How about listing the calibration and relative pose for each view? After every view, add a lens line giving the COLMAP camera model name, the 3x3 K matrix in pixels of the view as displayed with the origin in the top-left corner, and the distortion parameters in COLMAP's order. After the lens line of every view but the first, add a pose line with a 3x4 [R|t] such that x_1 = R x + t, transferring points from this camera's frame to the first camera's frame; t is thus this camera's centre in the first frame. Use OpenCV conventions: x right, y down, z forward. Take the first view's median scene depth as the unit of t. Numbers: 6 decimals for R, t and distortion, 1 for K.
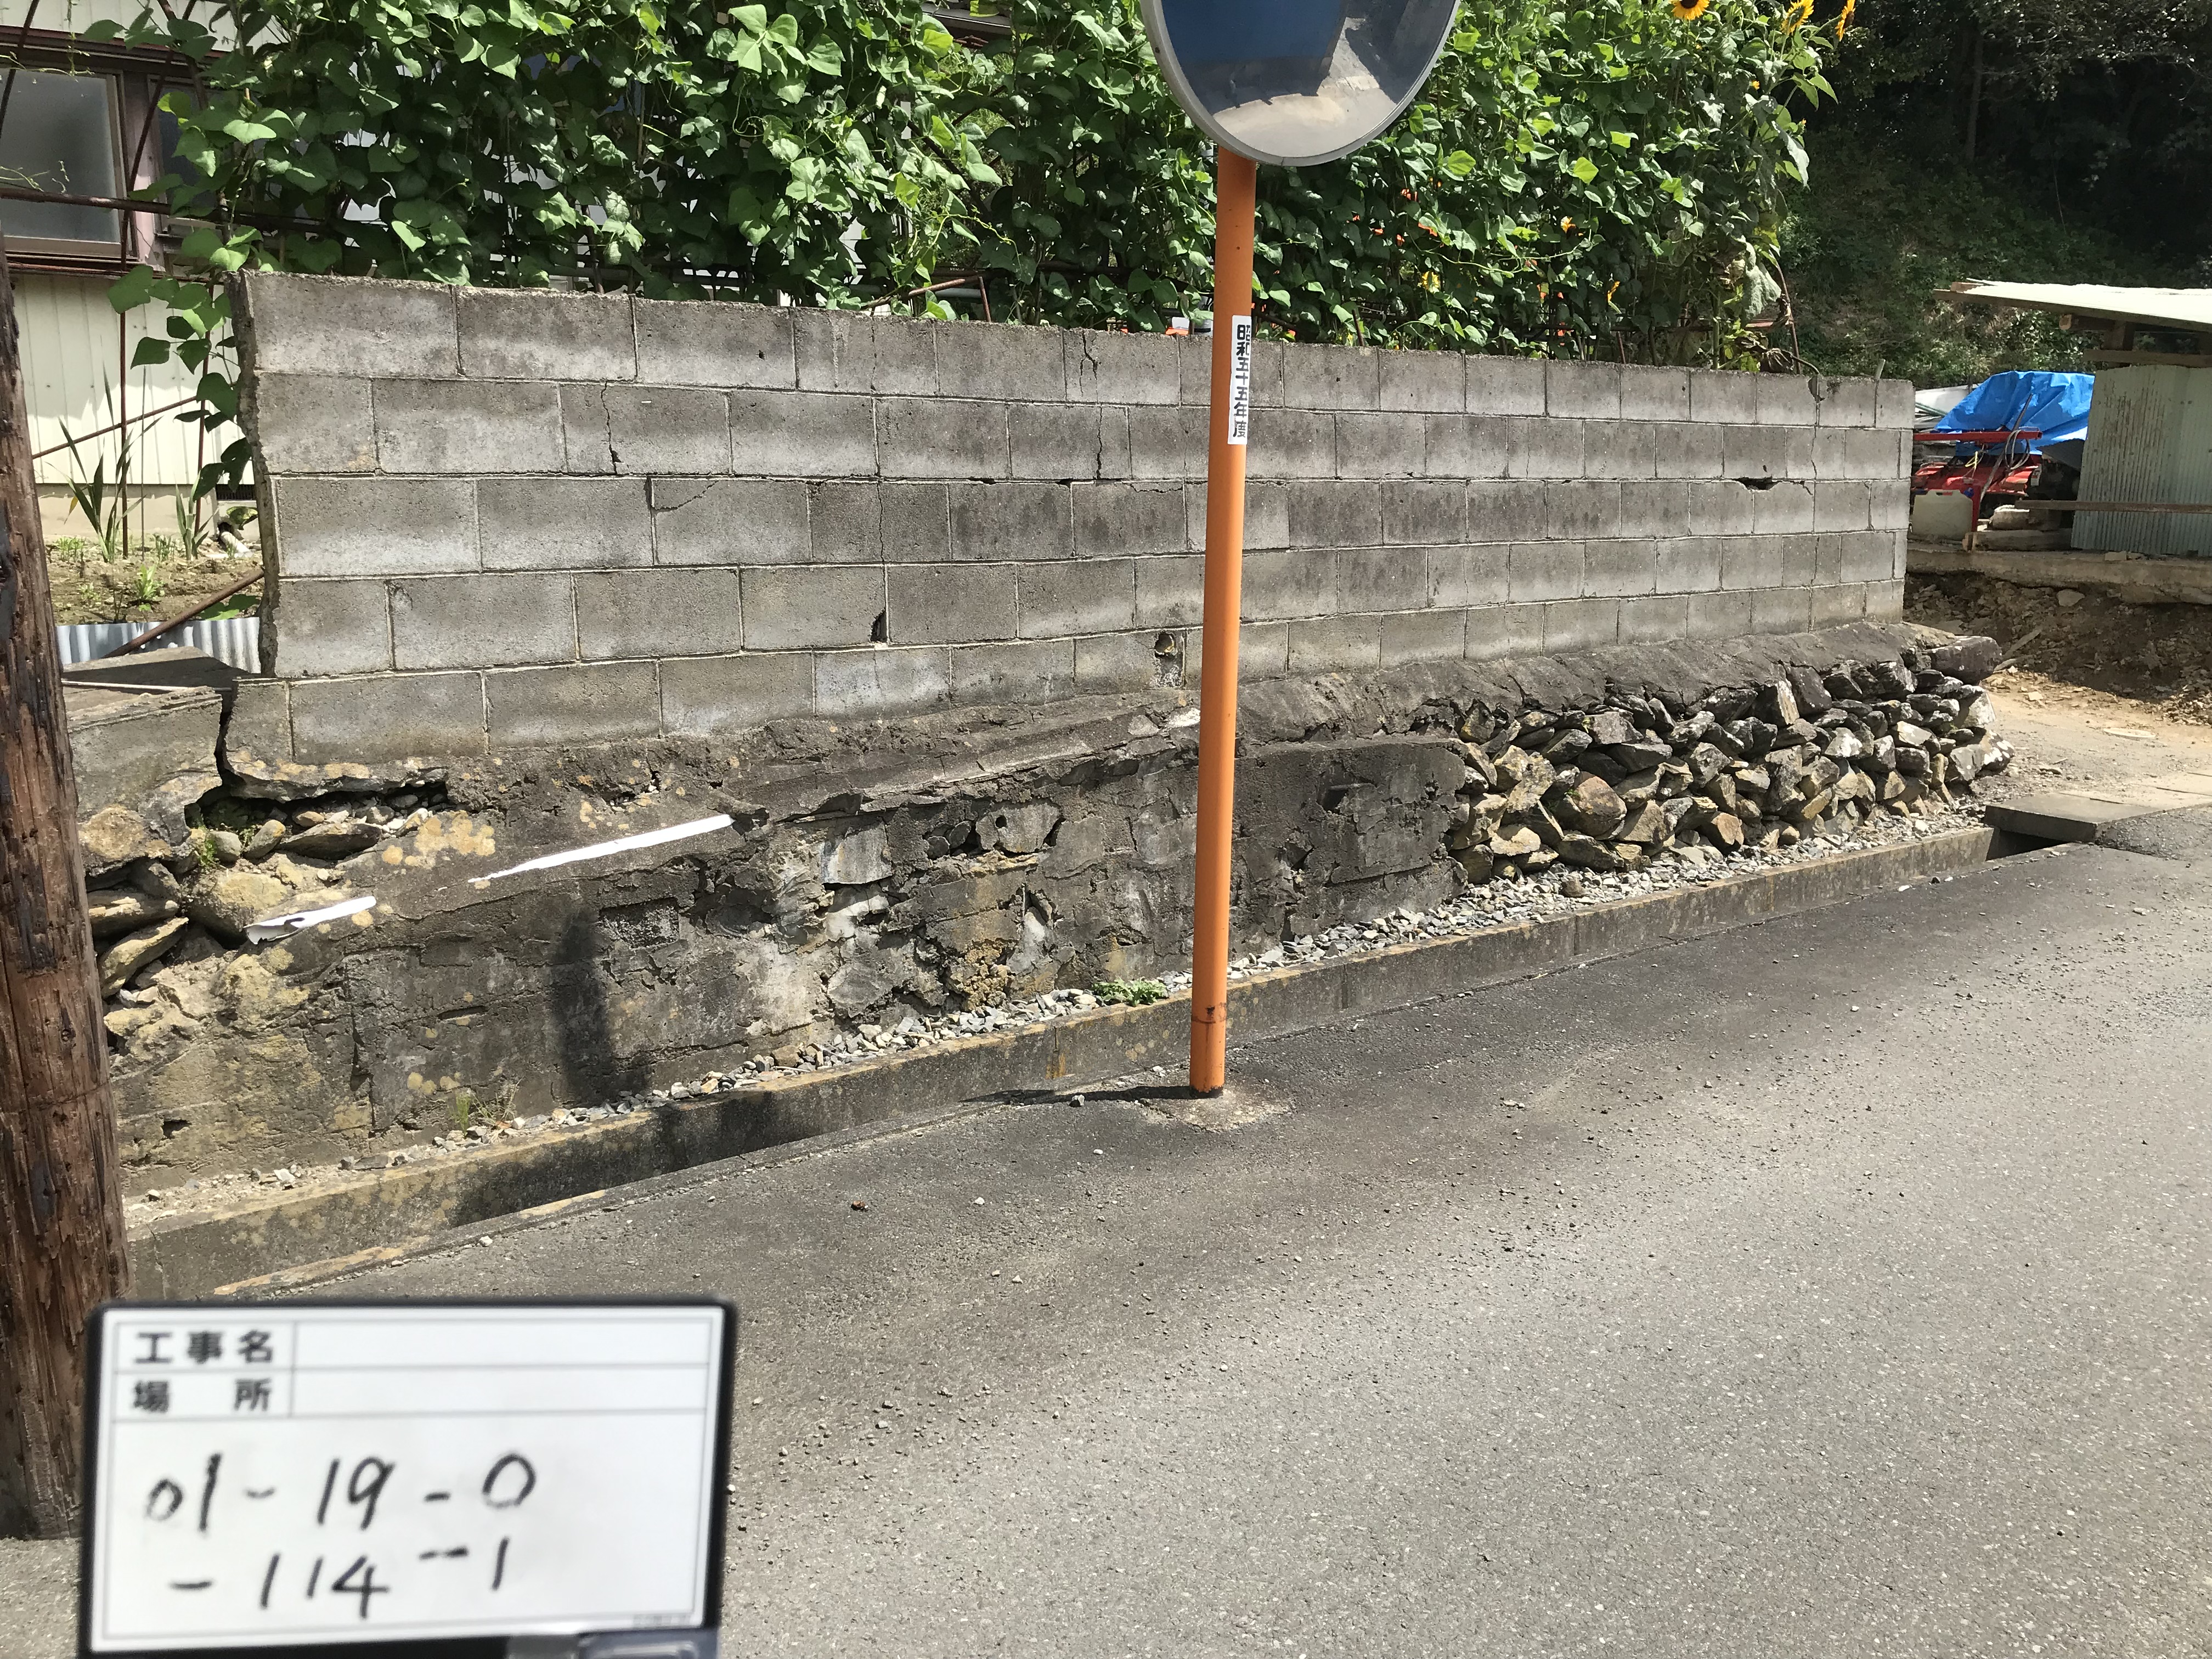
lens RADIAL K [[1813.2, 0, 1092.0], [0, 1813.2, 849.5], [0, 0, 1]] dist [0.060107, -0.075297]
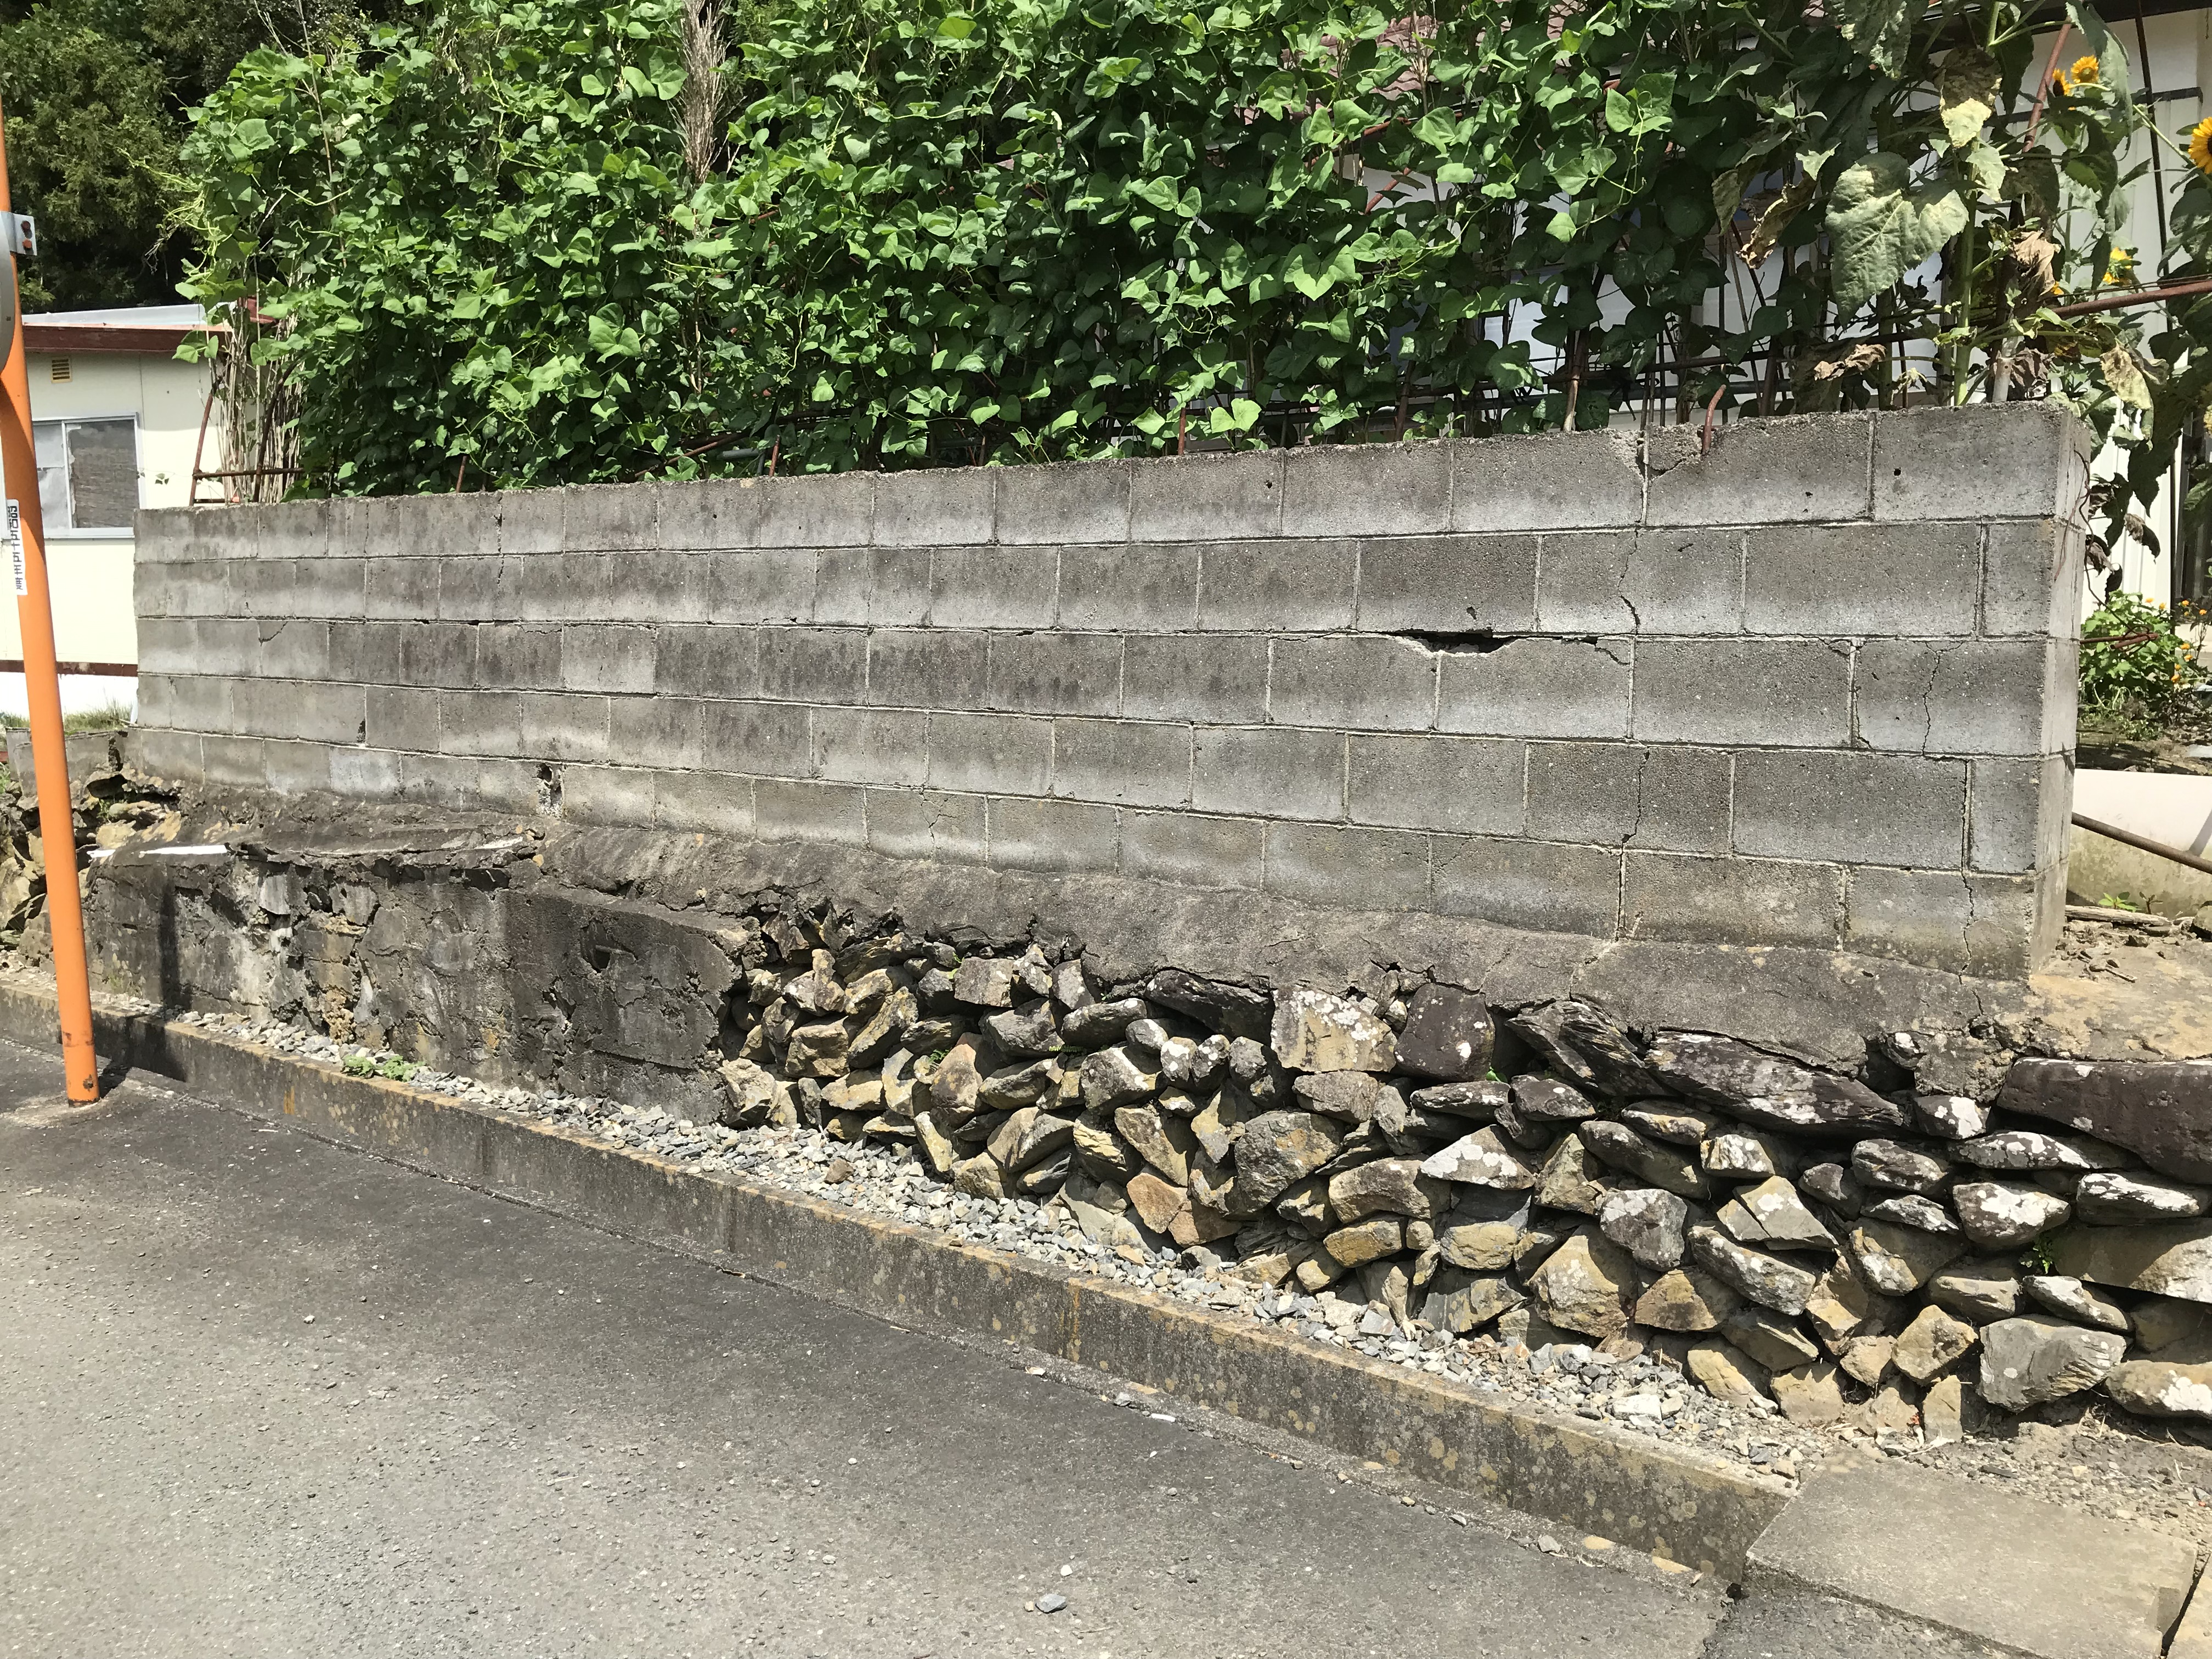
lens RADIAL K [[1813.2, 0, 1117.1], [0, 1813.2, 818.9], [0, 0, 1]] dist [0.060107, -0.075297]
pose [[0.279813, 0.111803, -0.953522, 1.198389], [-0.192195, 0.979614, 0.058462, -0.224153], [0.940620, 0.166904, 0.295597, 1.048964]]
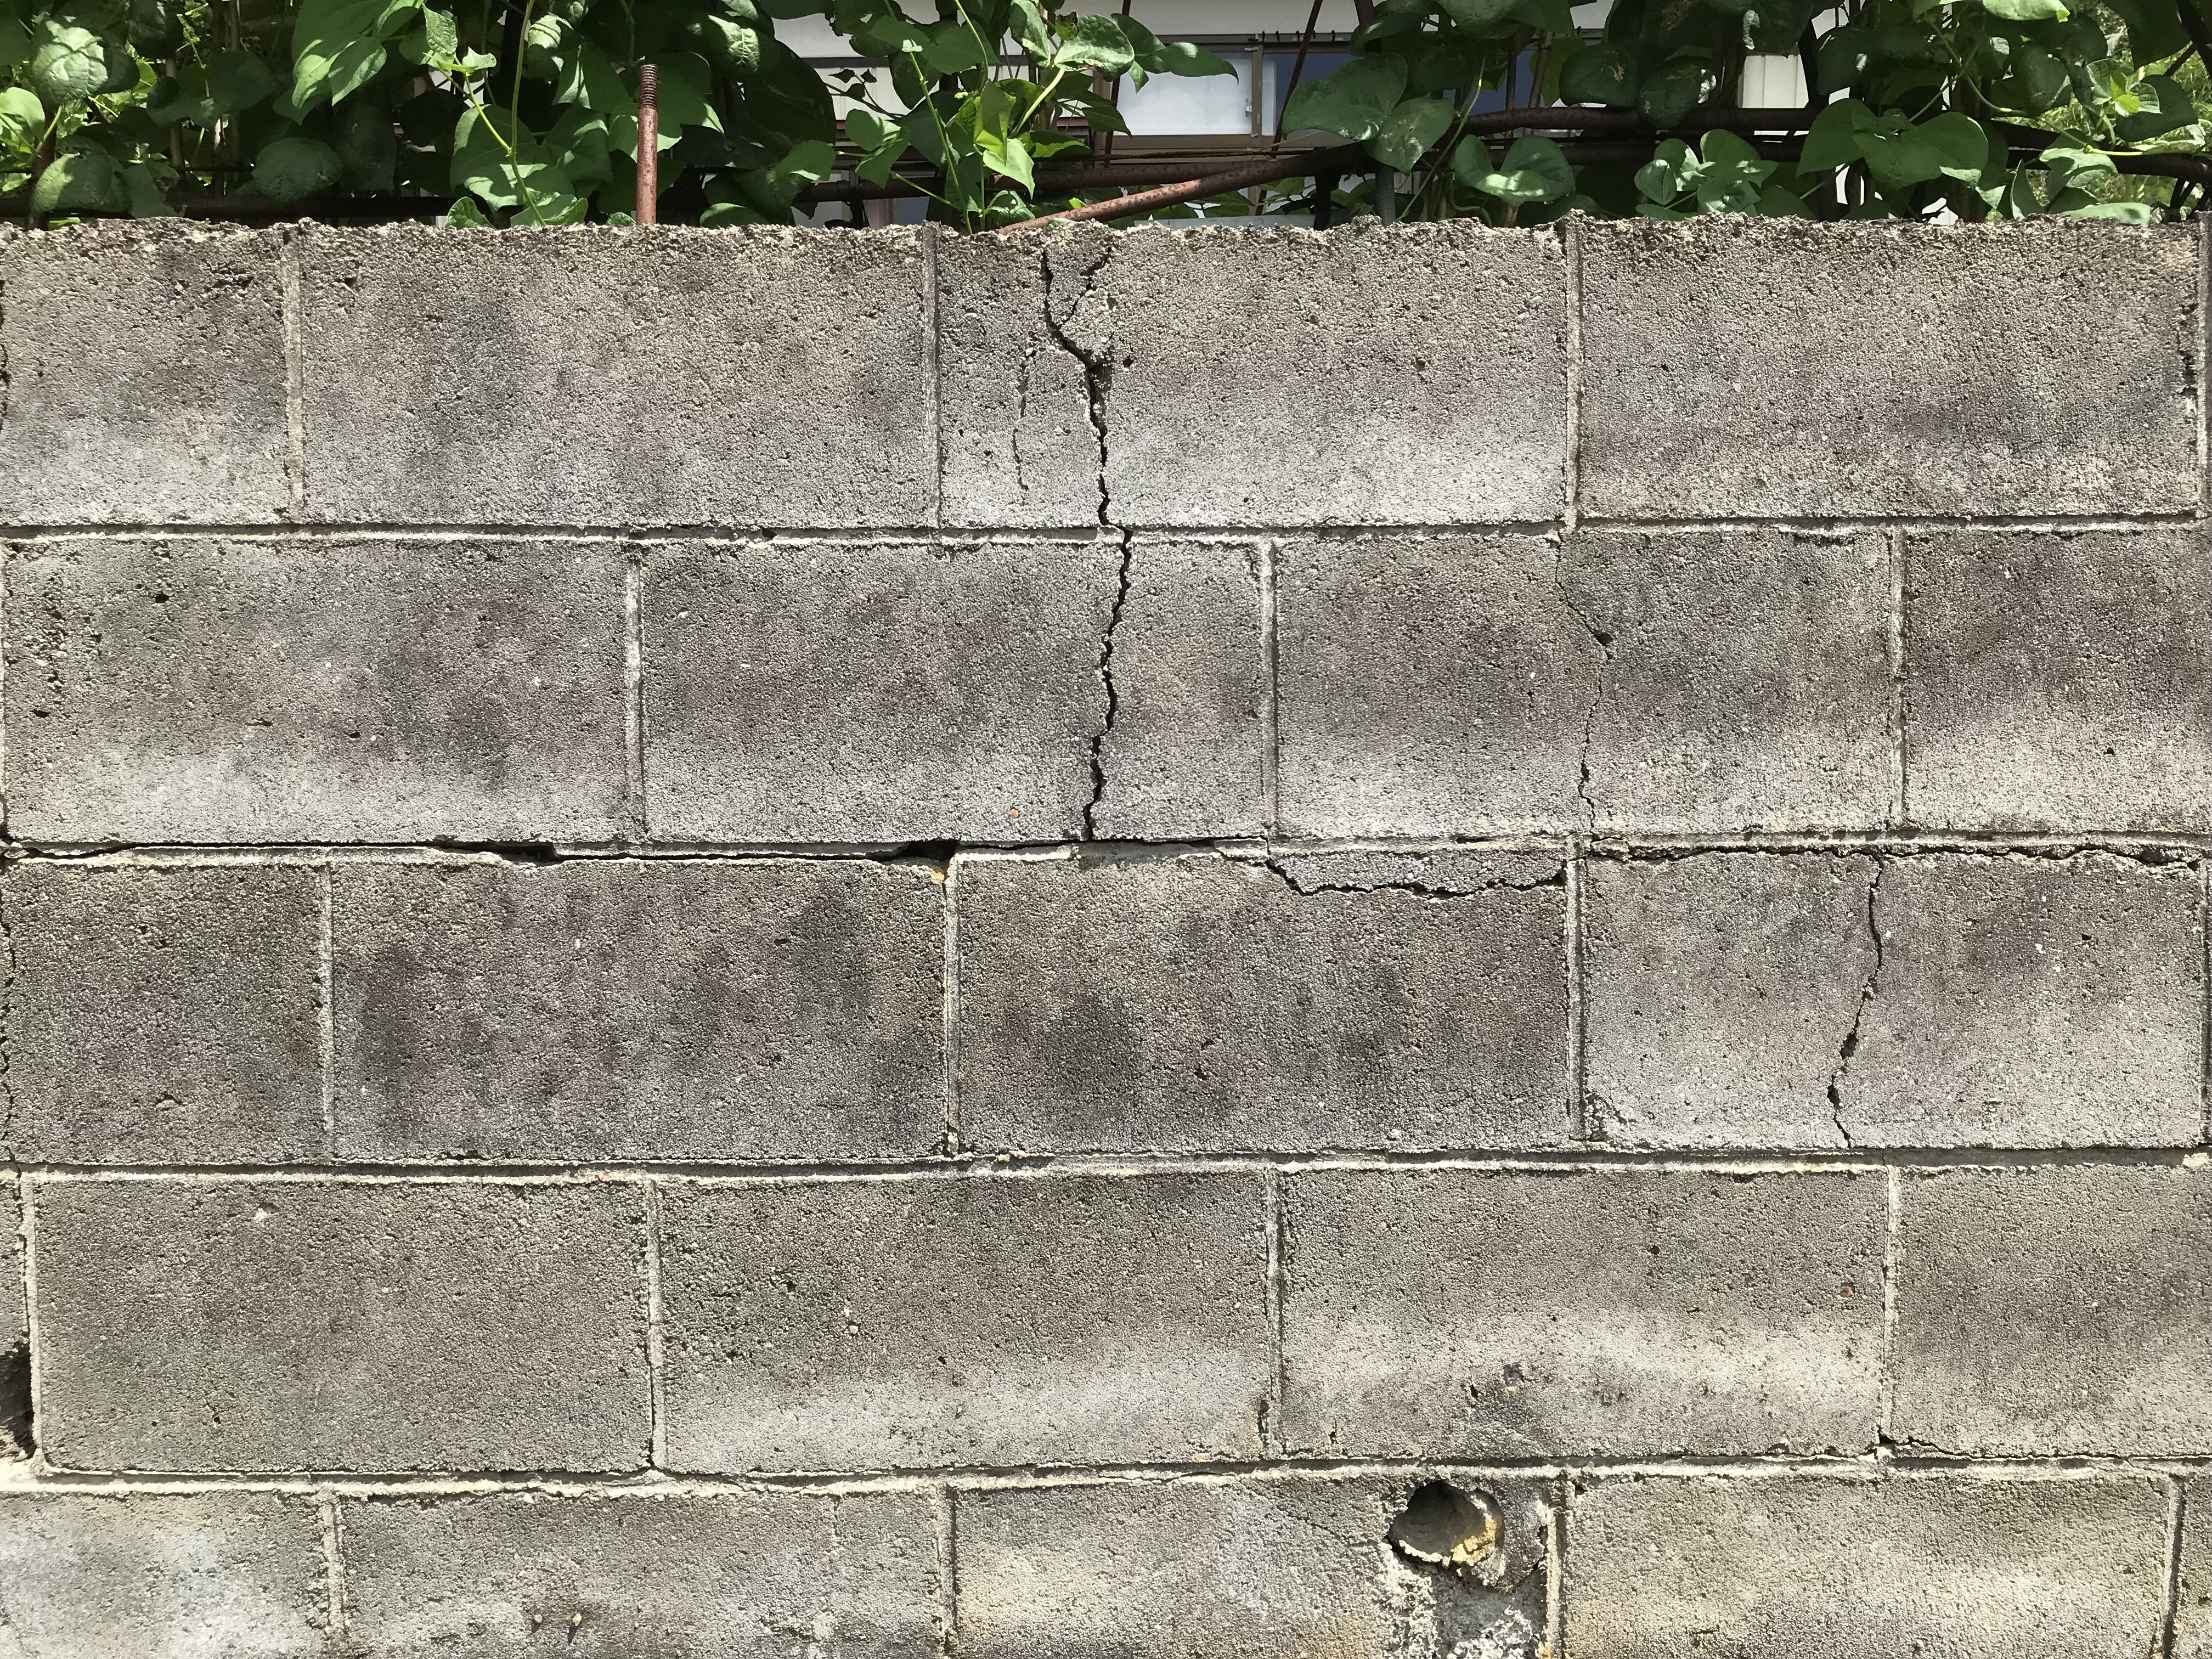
lens RADIAL K [[1813.2, 0, 1106.7], [0, 1813.2, 825.3], [0, 0, 1]] dist [0.060107, -0.075297]
pose [[0.787583, 0.068884, -0.612346, 0.150196], [-0.119212, 0.991991, -0.041736, -0.196647], [0.604567, 0.105870, 0.789487, 0.814529]]
